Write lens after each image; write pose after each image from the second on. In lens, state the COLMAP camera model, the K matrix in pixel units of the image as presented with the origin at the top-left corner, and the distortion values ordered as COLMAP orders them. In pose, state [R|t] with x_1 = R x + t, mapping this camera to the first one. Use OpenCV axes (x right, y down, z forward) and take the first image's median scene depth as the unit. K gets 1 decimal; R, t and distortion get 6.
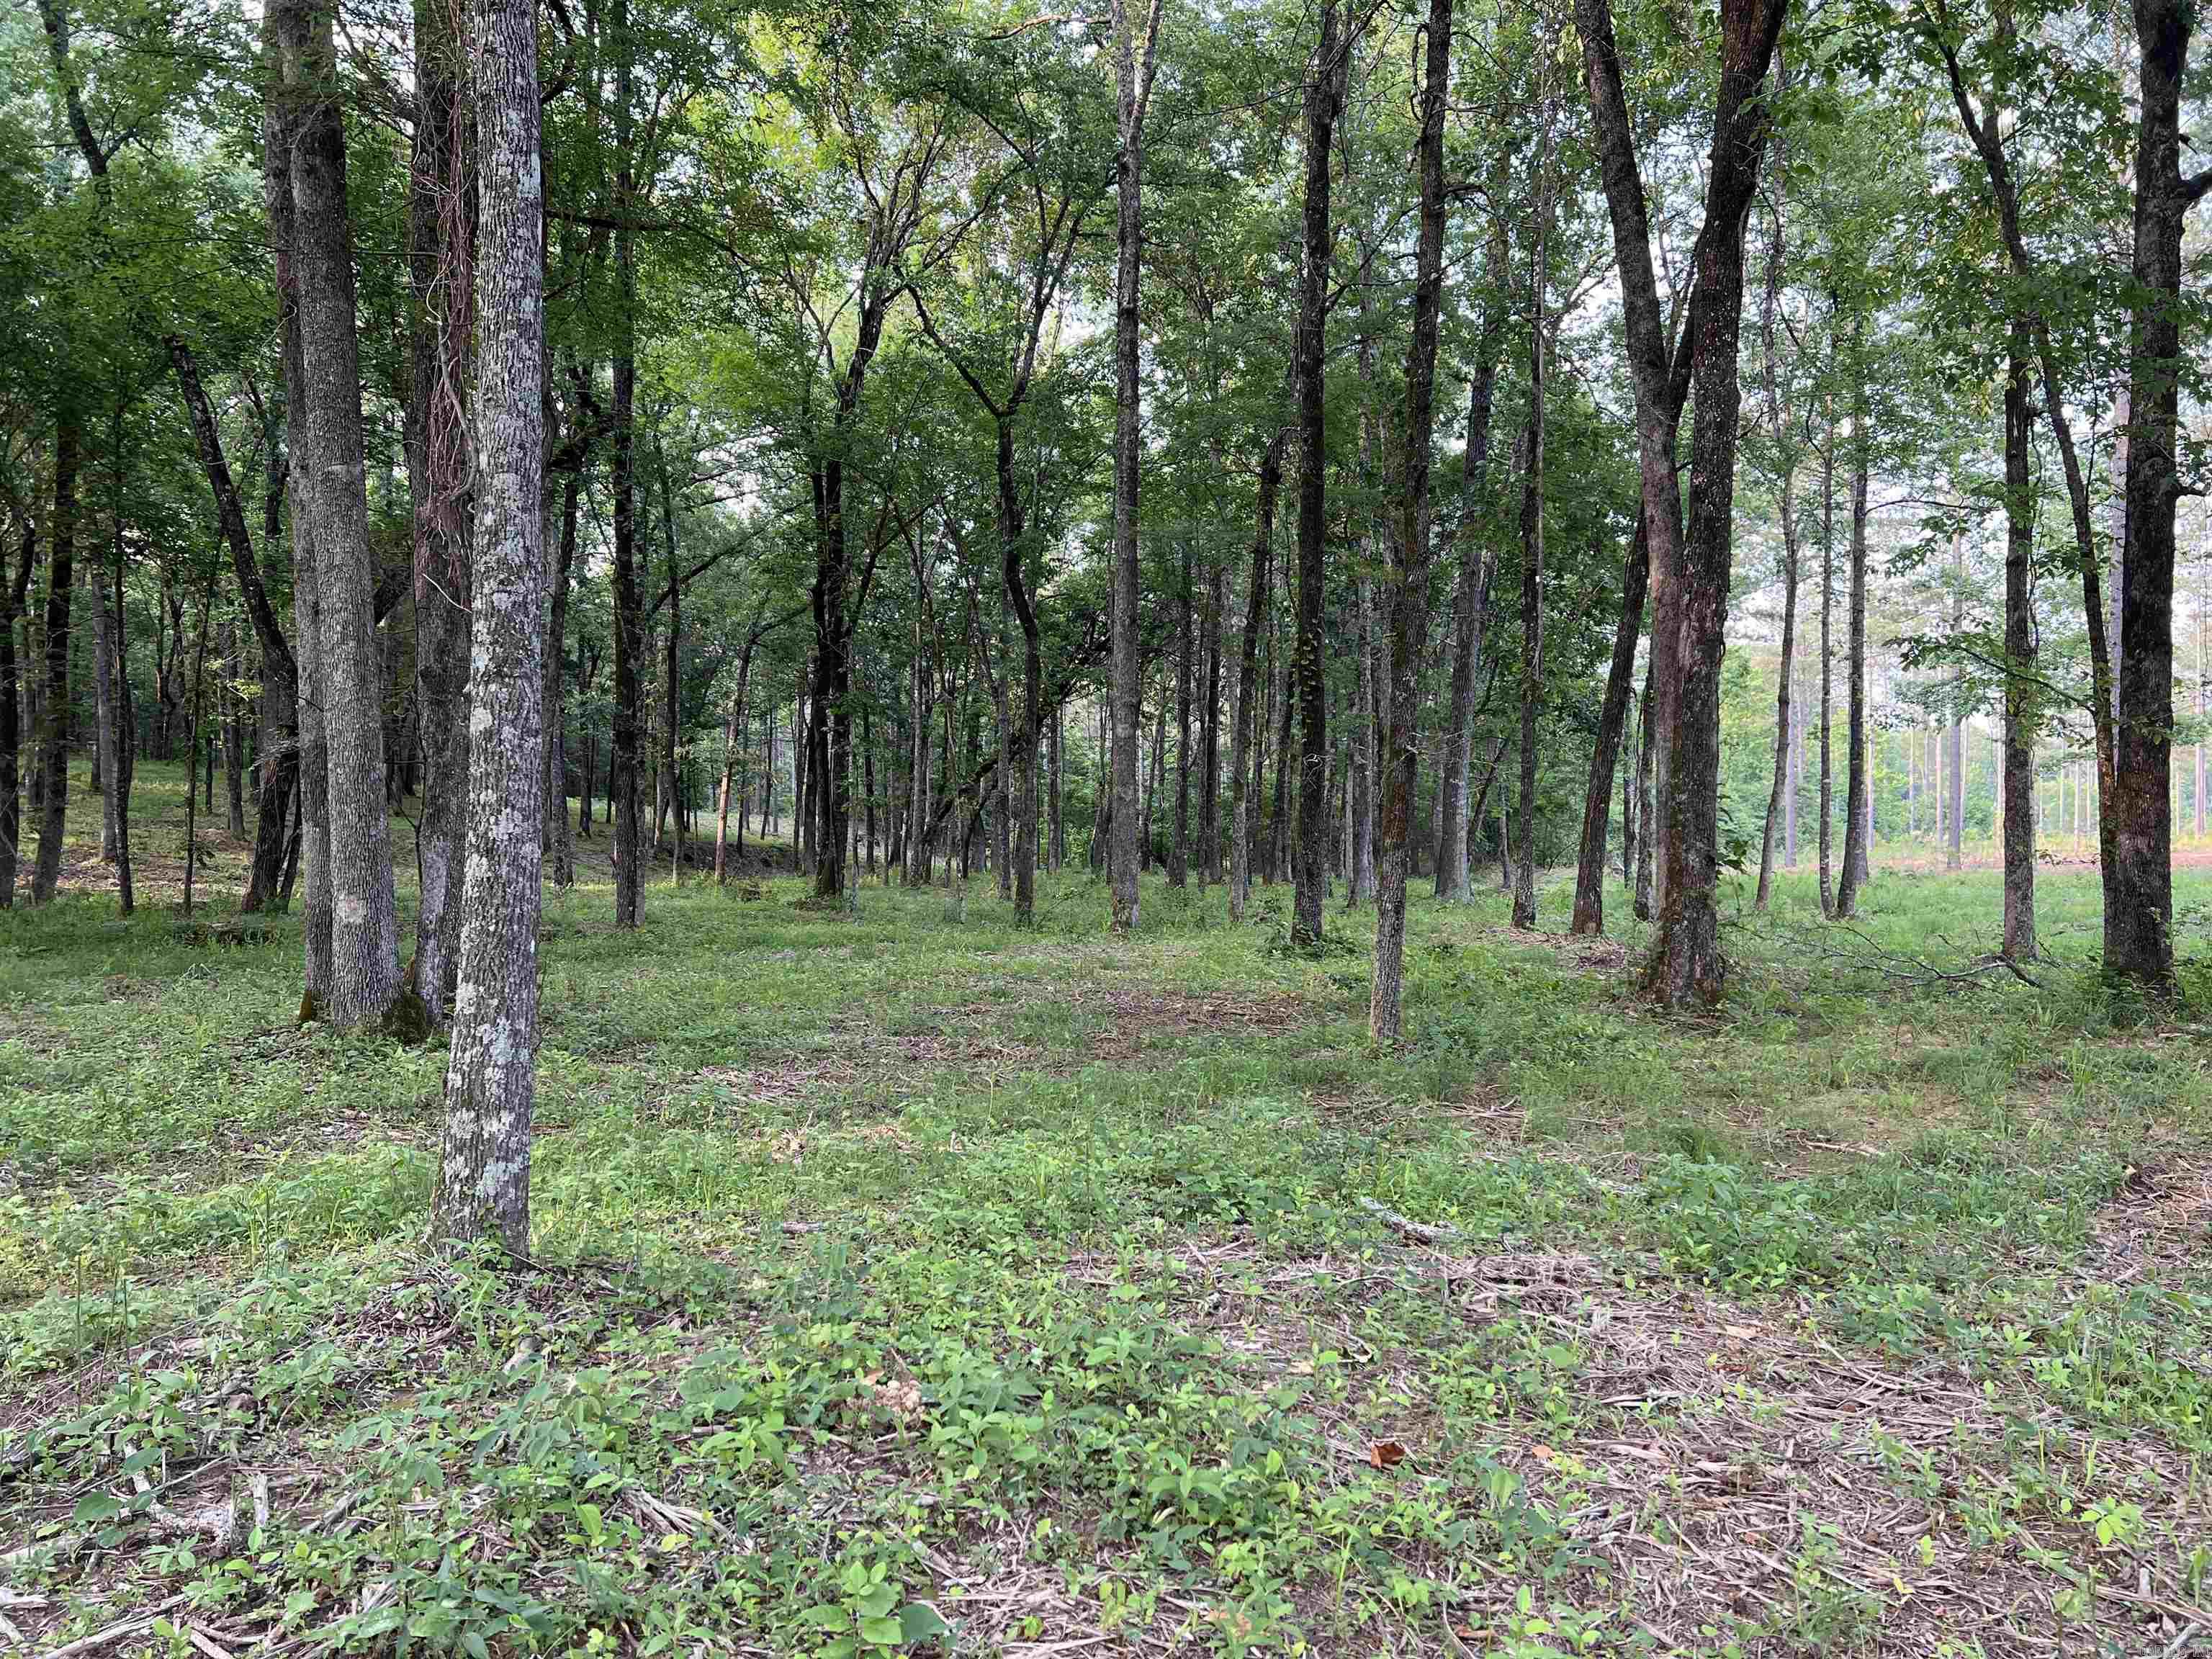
lens RADIAL K [[1659.9, 0, 1106.0], [0, 1659.9, 829.5], [0, 0, 1]] dist [0.067685, -0.073761]
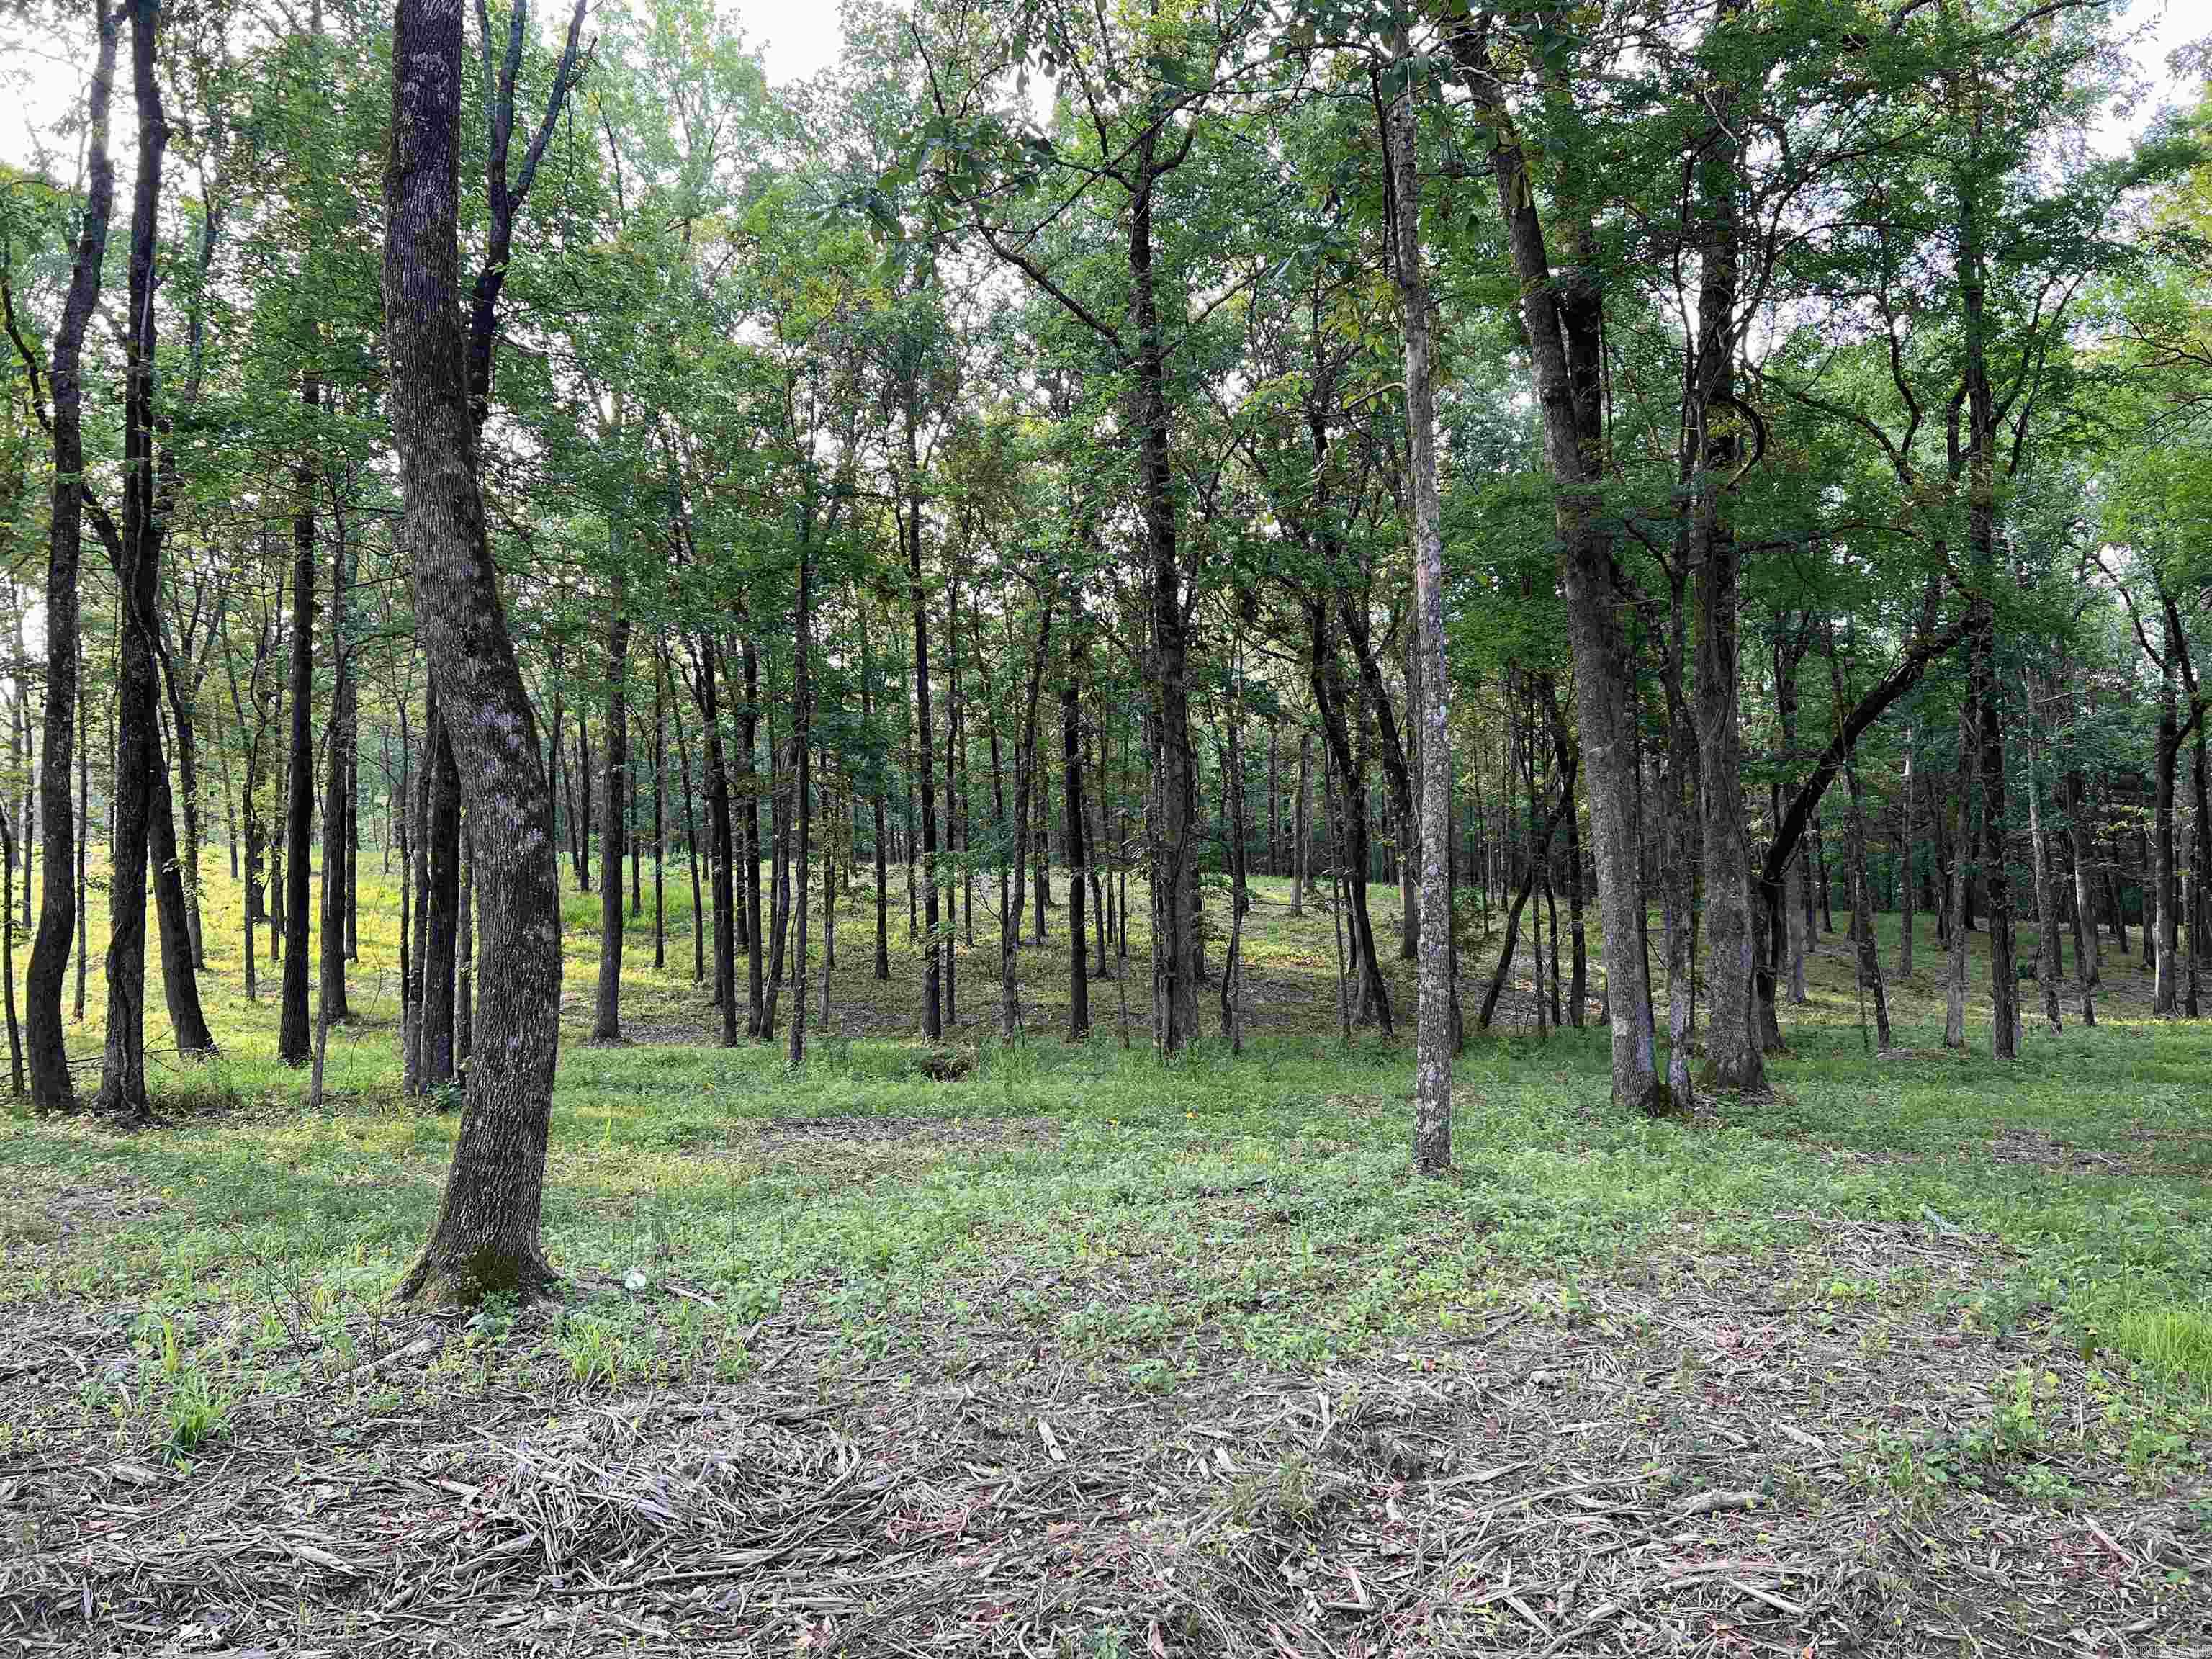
lens RADIAL K [[1659.9, 0, 1106.0], [0, 1659.9, 829.5], [0, 0, 1]] dist [0.067685, -0.073761]
pose [[0.598294, -0.070627, -0.798158, 1.314327], [0.006792, 0.996519, -0.083088, -0.025500], [0.801248, 0.044290, 0.596691, -0.844341]]
